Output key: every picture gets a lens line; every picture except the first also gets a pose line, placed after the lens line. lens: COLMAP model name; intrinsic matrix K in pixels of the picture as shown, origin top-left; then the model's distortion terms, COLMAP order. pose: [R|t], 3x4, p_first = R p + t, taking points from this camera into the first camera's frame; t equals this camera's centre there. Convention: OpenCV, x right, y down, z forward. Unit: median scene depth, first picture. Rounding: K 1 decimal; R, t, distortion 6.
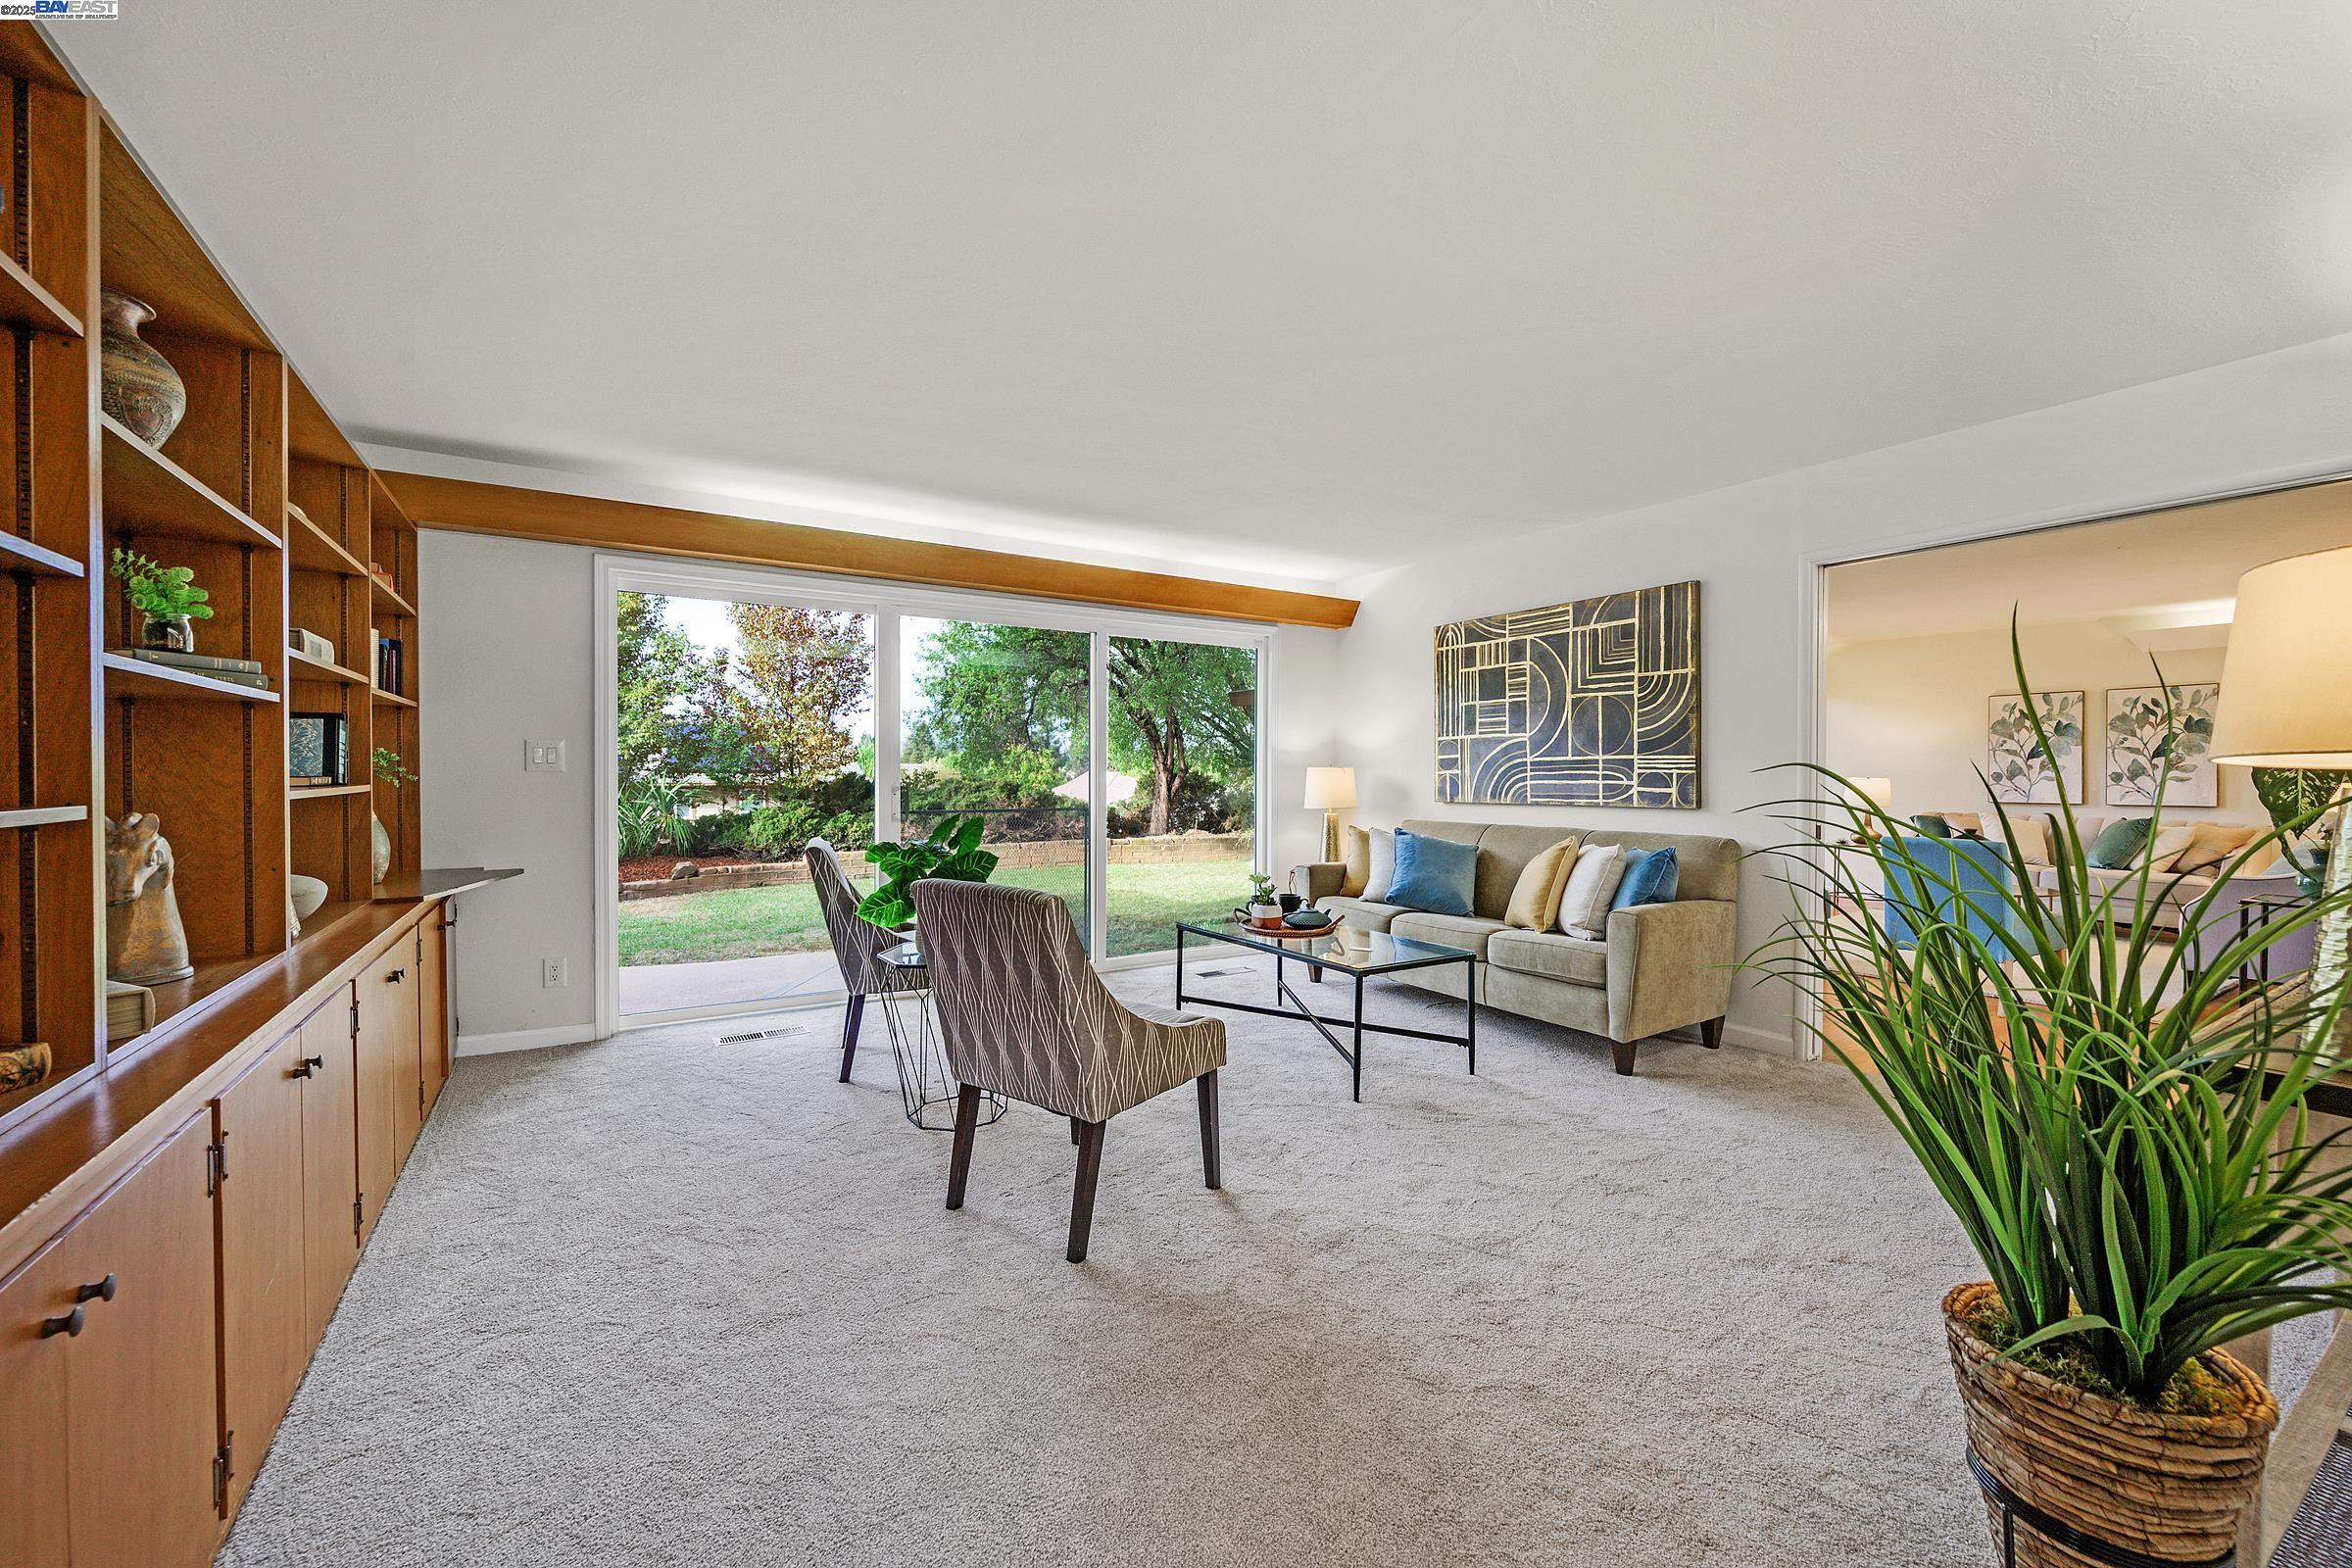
lens RADIAL K [[938.4, 0, 1168.1], [0, 938.4, 774.5], [0, 0, 1]] dist [0.000303, 0.000066]
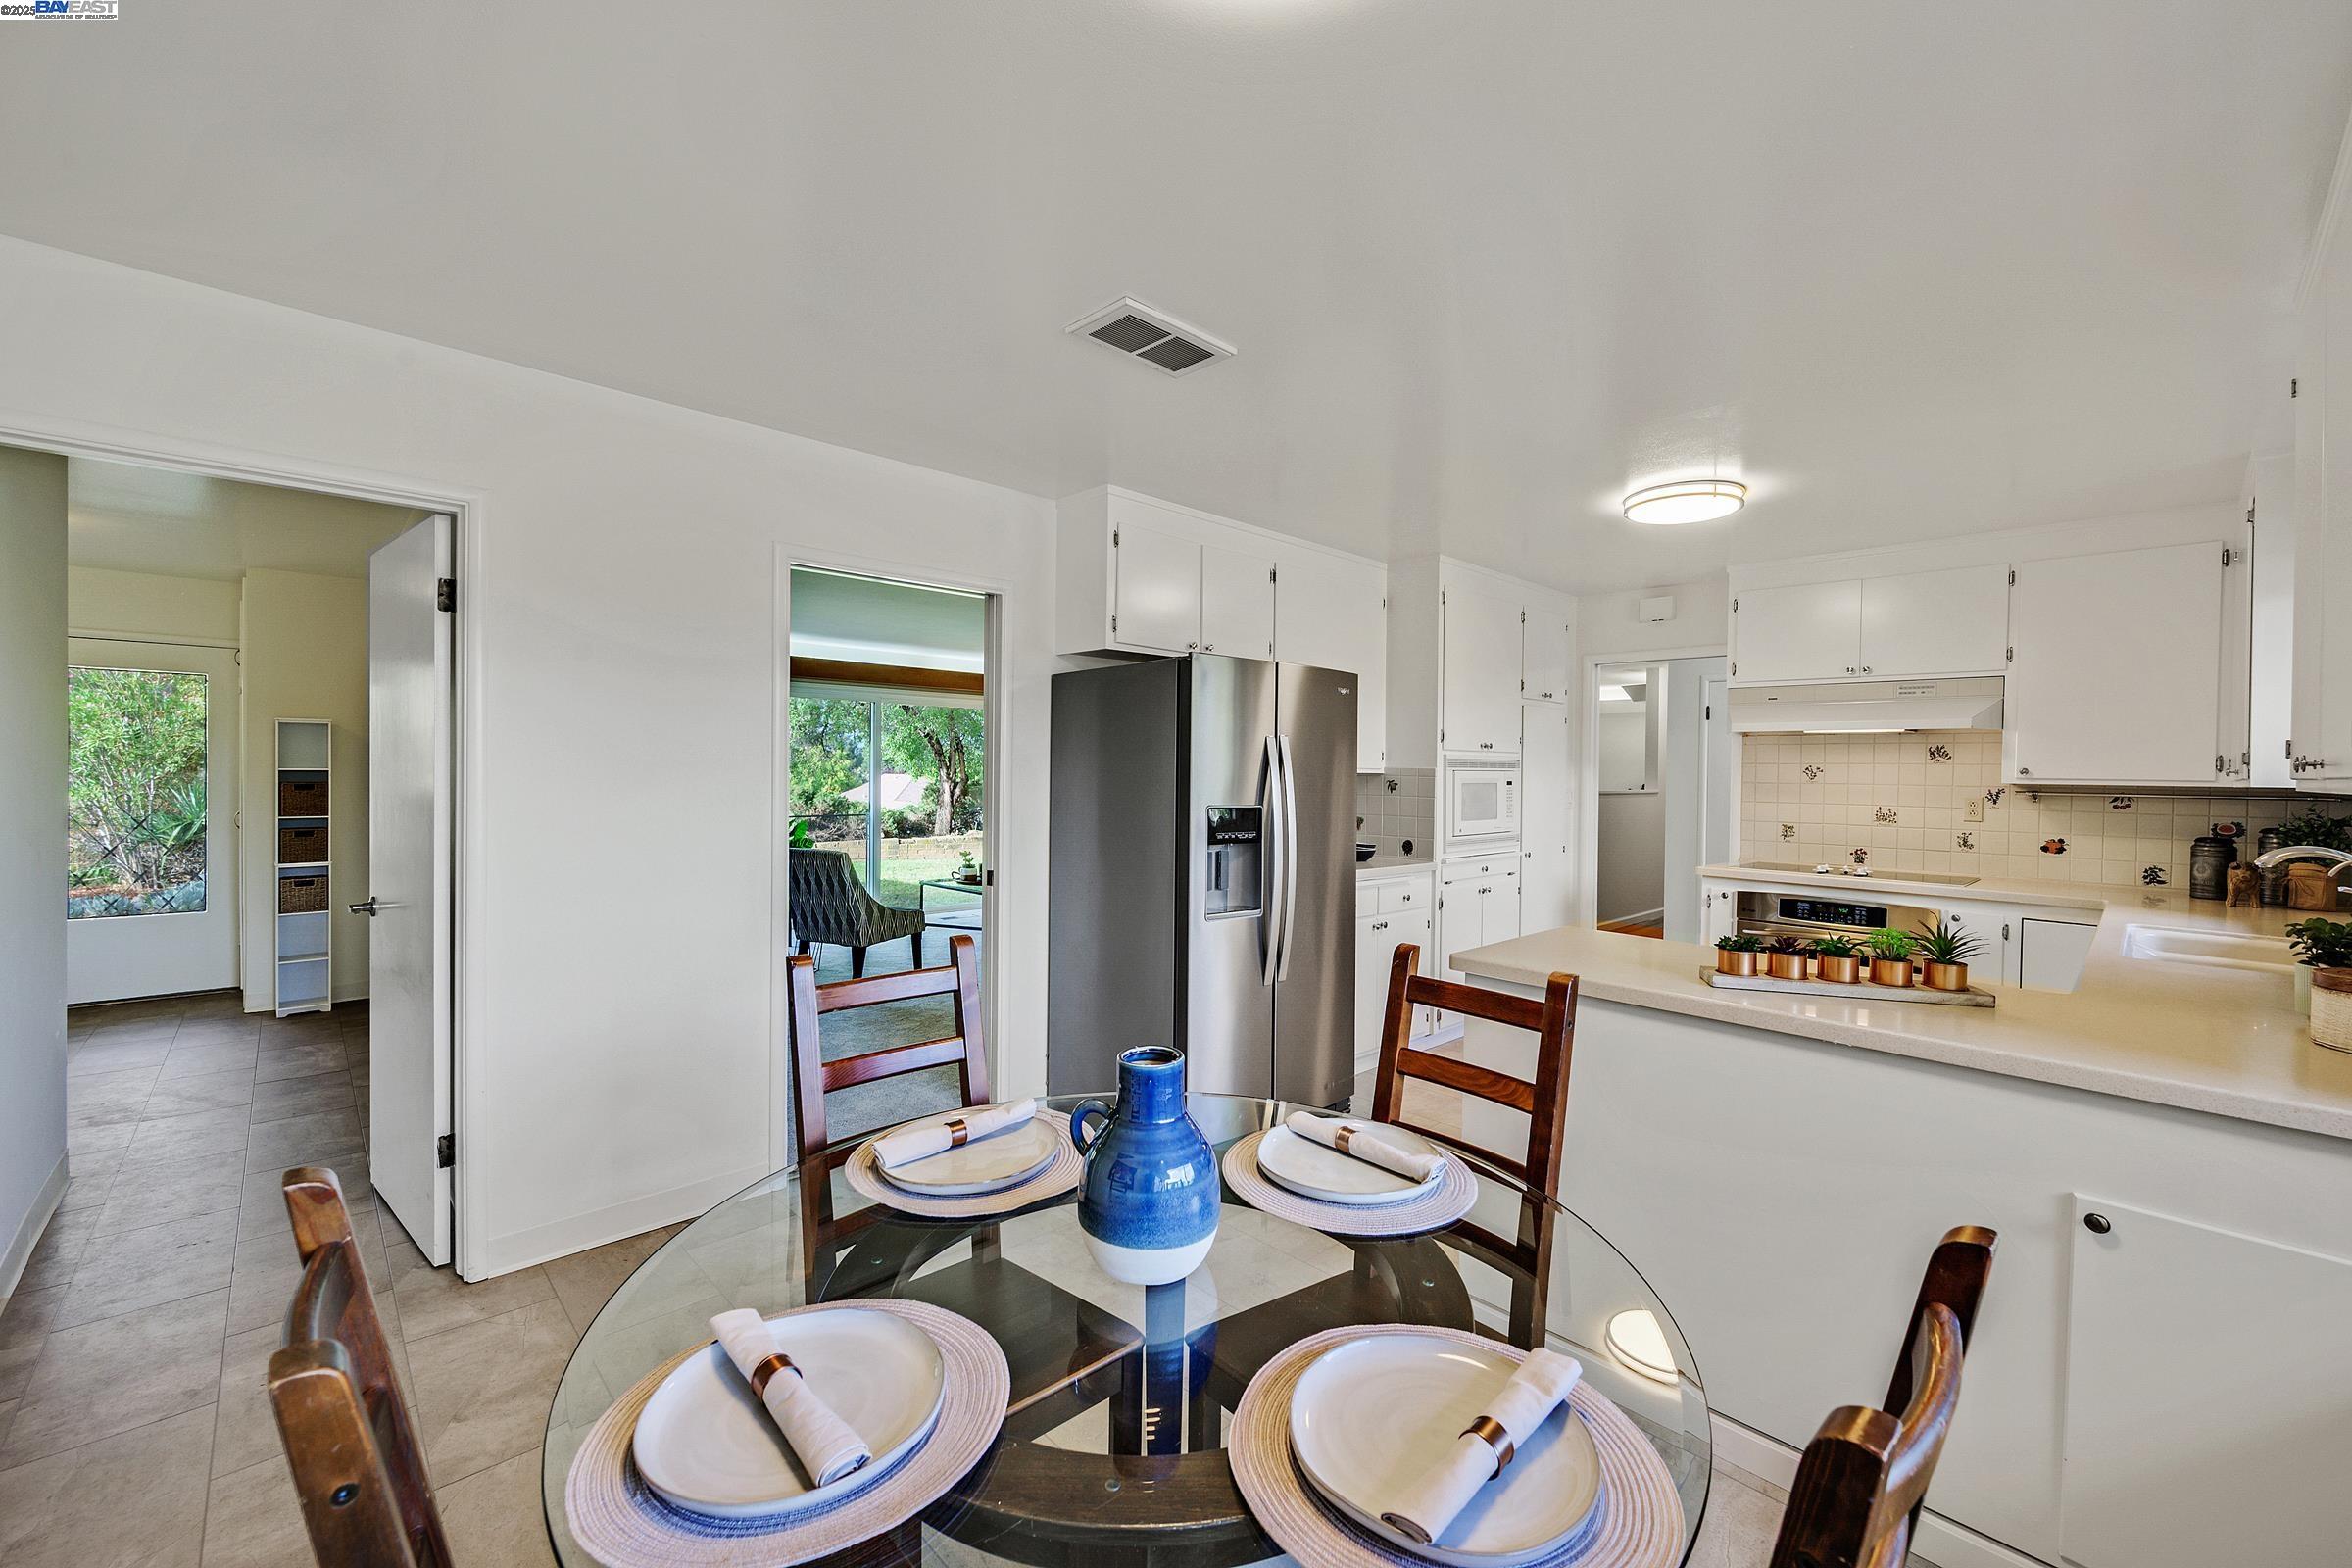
lens RADIAL K [[938.4, 0, 1192.1], [0, 938.4, 785.1], [0, 0, 1]] dist [0.000303, 0.000066]
pose [[0.973725, 0.005994, 0.227650, 0.026734], [-0.007773, 0.999946, 0.006919, -0.008597], [-0.227596, -0.008507, 0.973718, -0.206515]]
